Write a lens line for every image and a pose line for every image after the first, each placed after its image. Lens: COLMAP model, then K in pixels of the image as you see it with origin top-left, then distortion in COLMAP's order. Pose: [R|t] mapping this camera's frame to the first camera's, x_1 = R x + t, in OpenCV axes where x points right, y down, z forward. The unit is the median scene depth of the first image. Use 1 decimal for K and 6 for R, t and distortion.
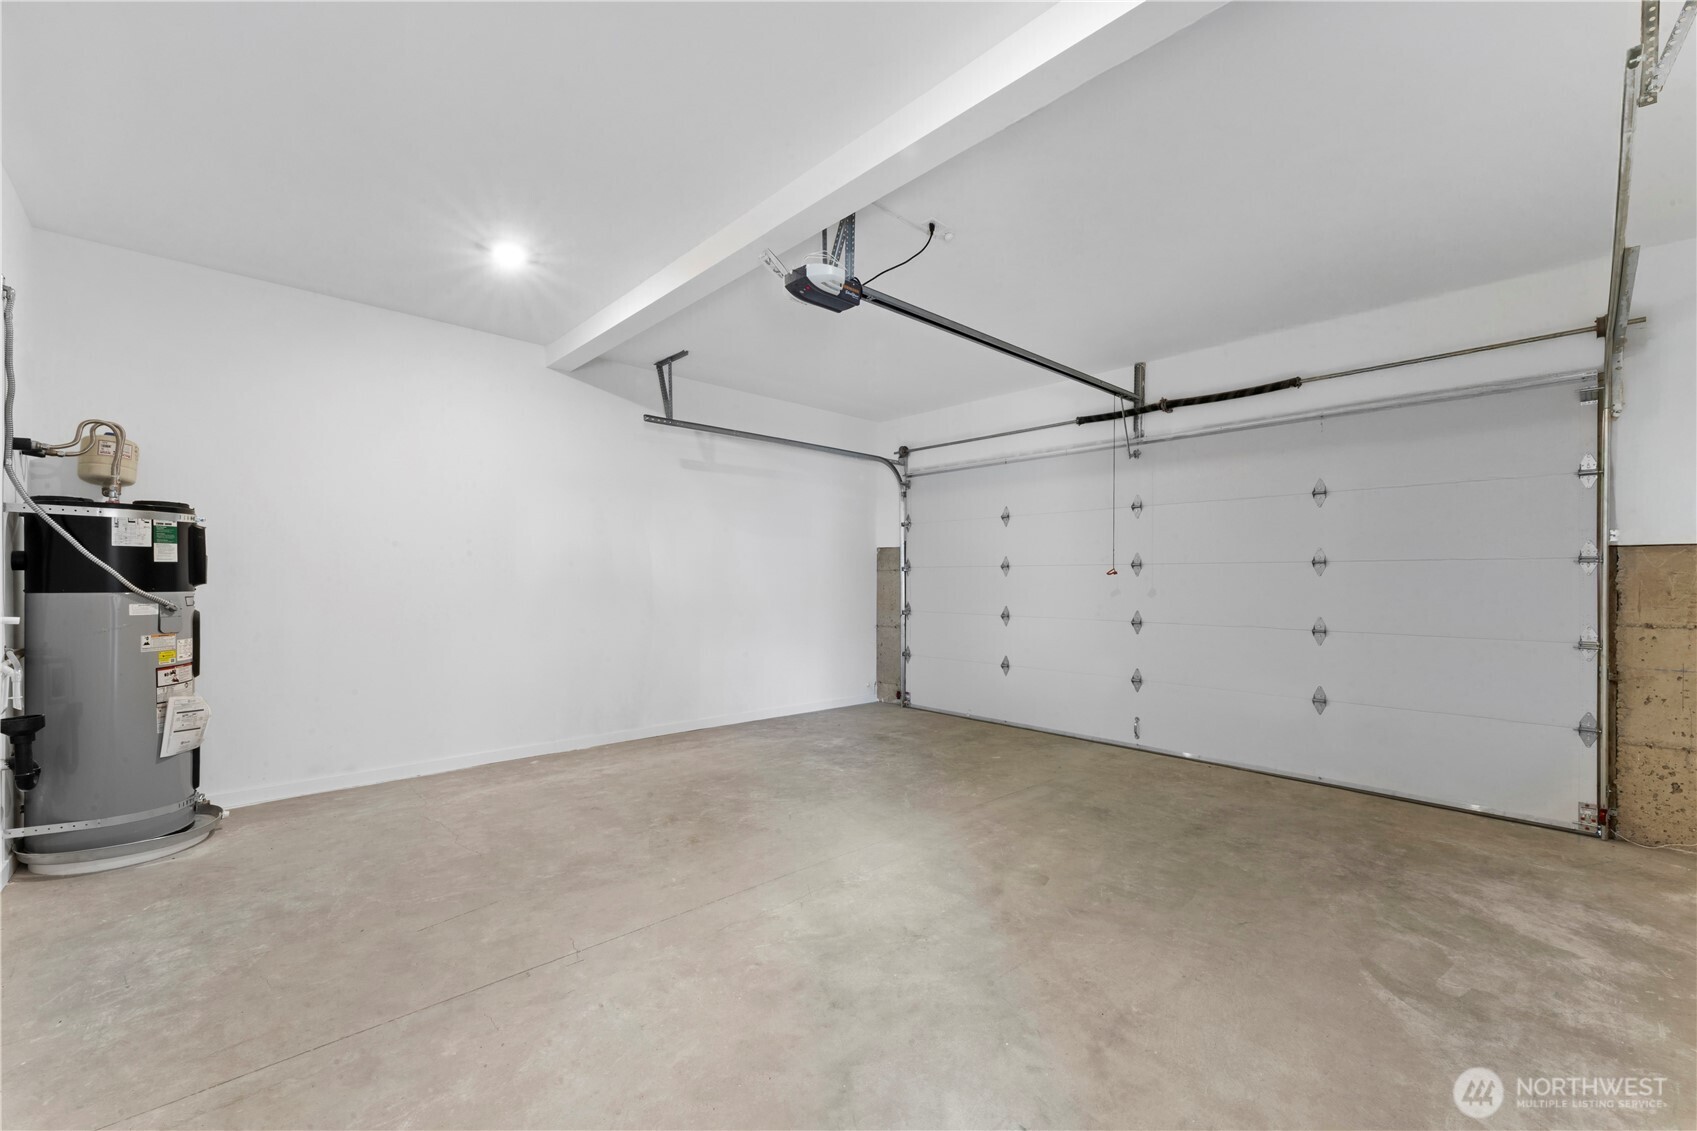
lens RADIAL K [[692.1, 0, 840.7], [0, 692.1, 577.5], [0, 0, 1]] dist [0.000105, -0.000205]
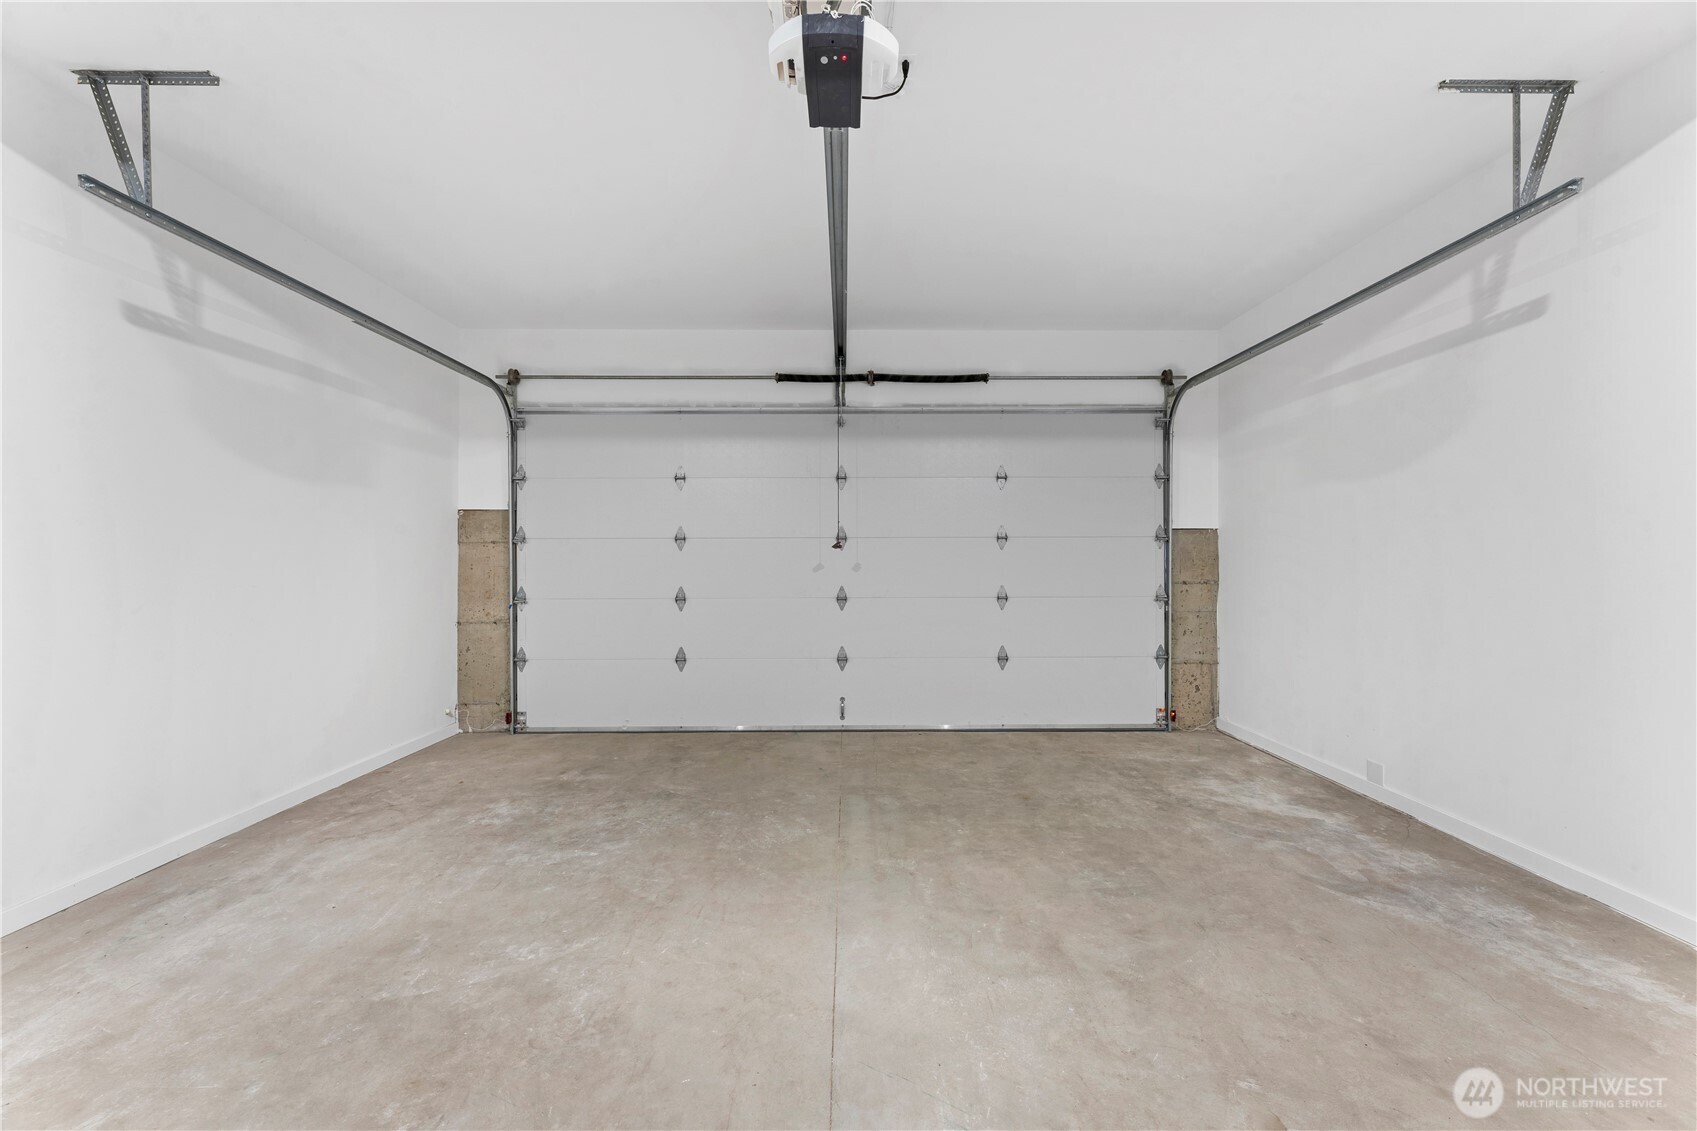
lens RADIAL K [[692.1, 0, 854.0], [0, 692.1, 552.2], [0, 0, 1]] dist [0.000105, -0.000205]
pose [[0.668395, -0.002670, 0.743802, -0.327109], [0.003279, 0.999994, 0.000644, 0.000477], [-0.743799, 0.002008, 0.668400, 0.412139]]
